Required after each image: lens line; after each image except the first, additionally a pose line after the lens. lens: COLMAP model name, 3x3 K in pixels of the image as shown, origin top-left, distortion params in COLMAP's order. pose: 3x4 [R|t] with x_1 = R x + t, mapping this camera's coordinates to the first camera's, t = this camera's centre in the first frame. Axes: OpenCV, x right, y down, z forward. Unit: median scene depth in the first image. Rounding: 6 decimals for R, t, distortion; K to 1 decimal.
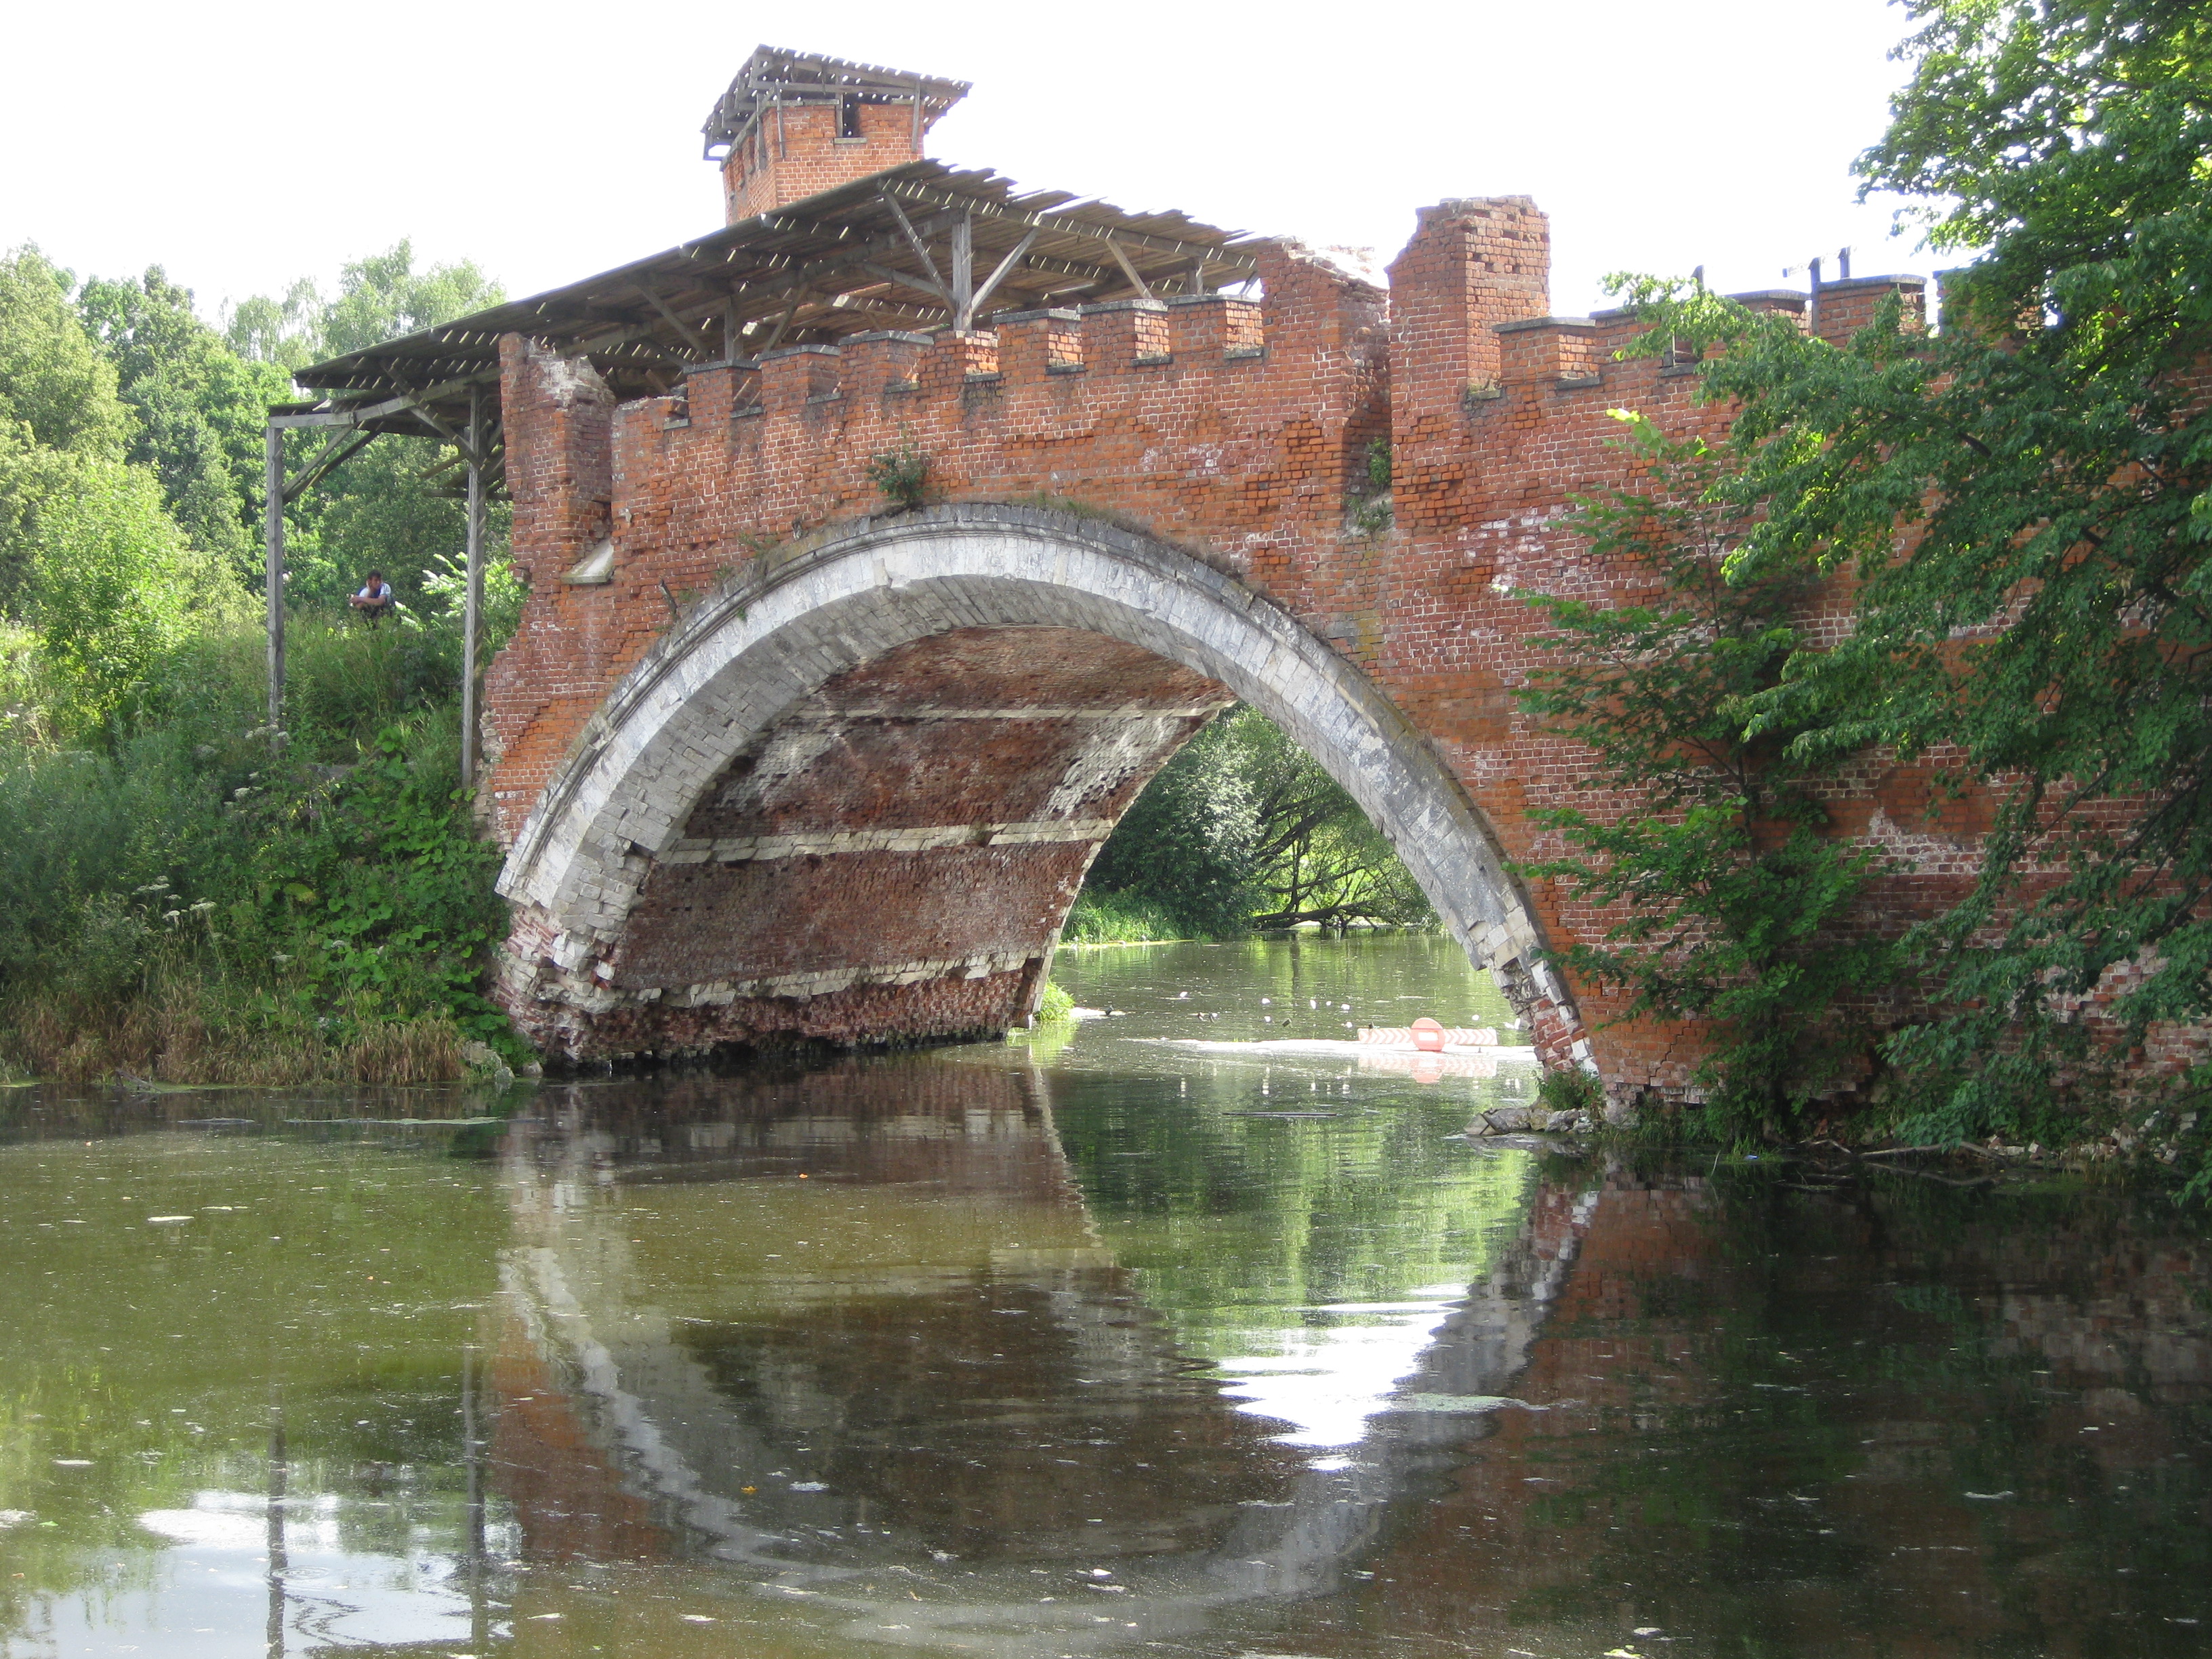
lens RADIAL K [[3695.5, 0, 1108.2], [0, 3695.5, 833.7], [0, 0, 1]] dist [-0.069581, 0.000000]
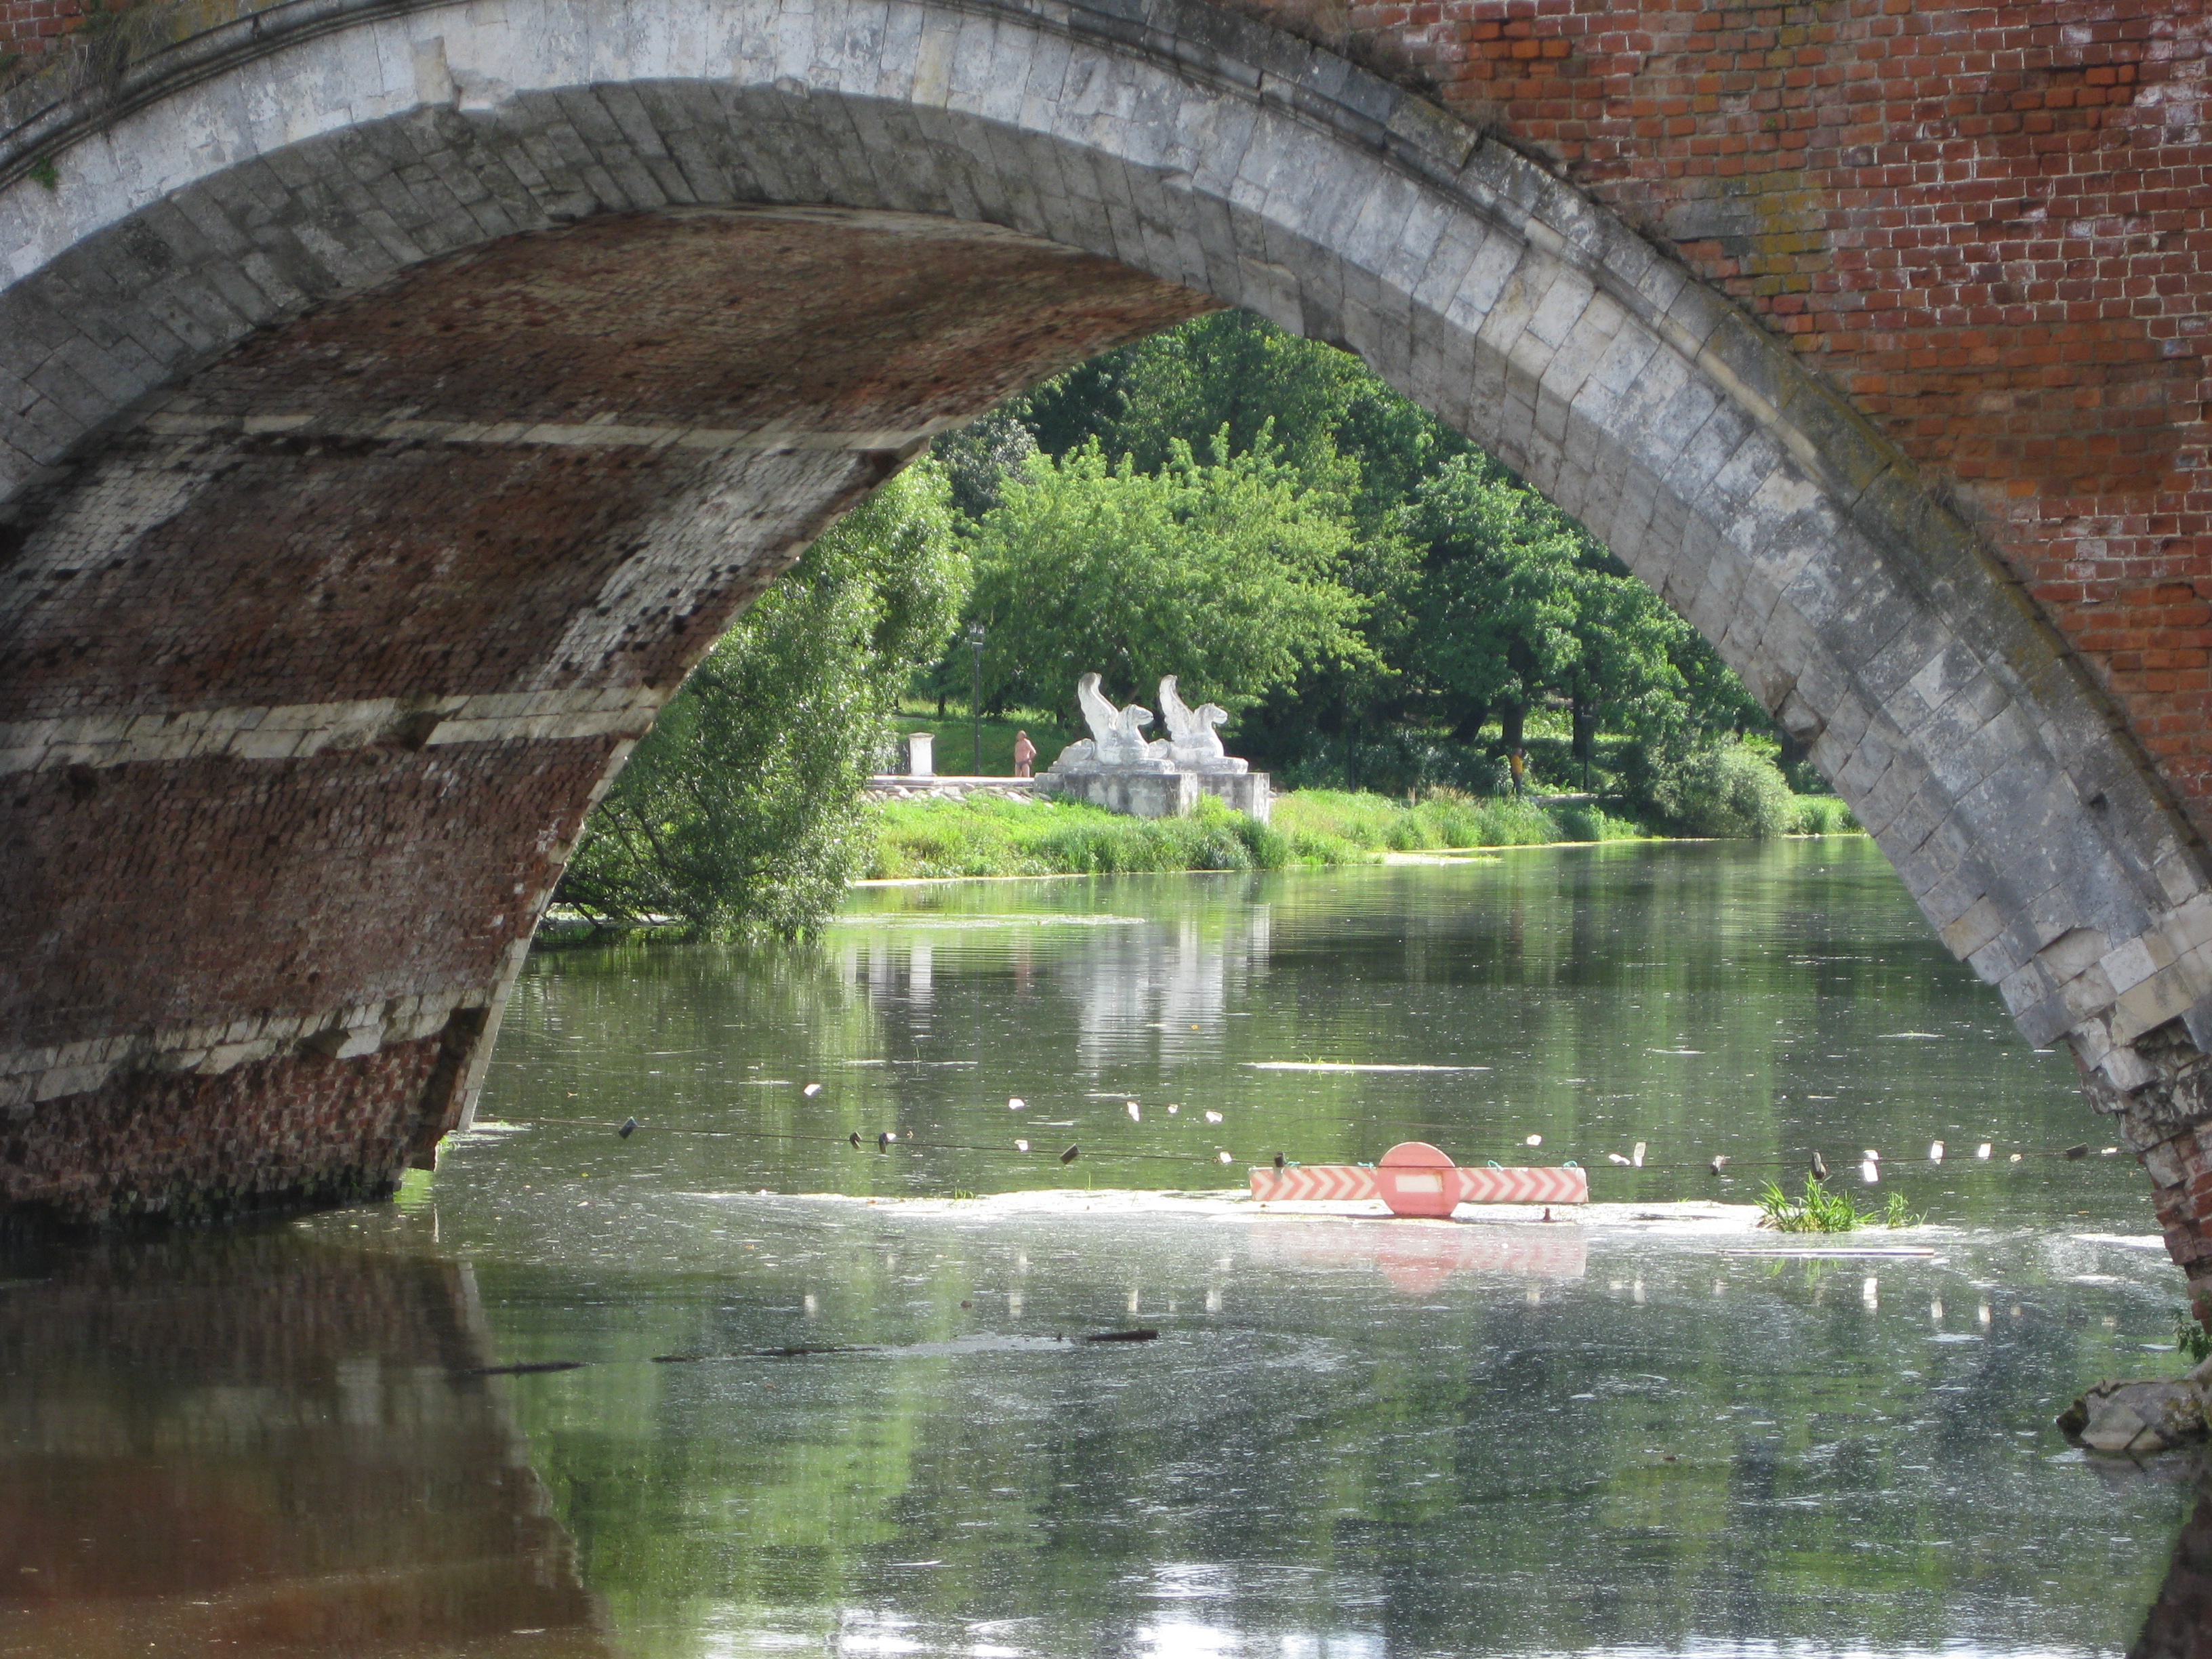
lens RADIAL K [[7125.9, 0, 1104.2], [0, 7125.9, 824.0], [0, 0, 1]] dist [0.075613, 0.000000]
pose [[0.978750, 0.000483, 0.205058, -0.148808], [-0.002976, 0.999925, 0.011850, 0.002551], [-0.205037, -0.012208, 0.978678, 0.212213]]
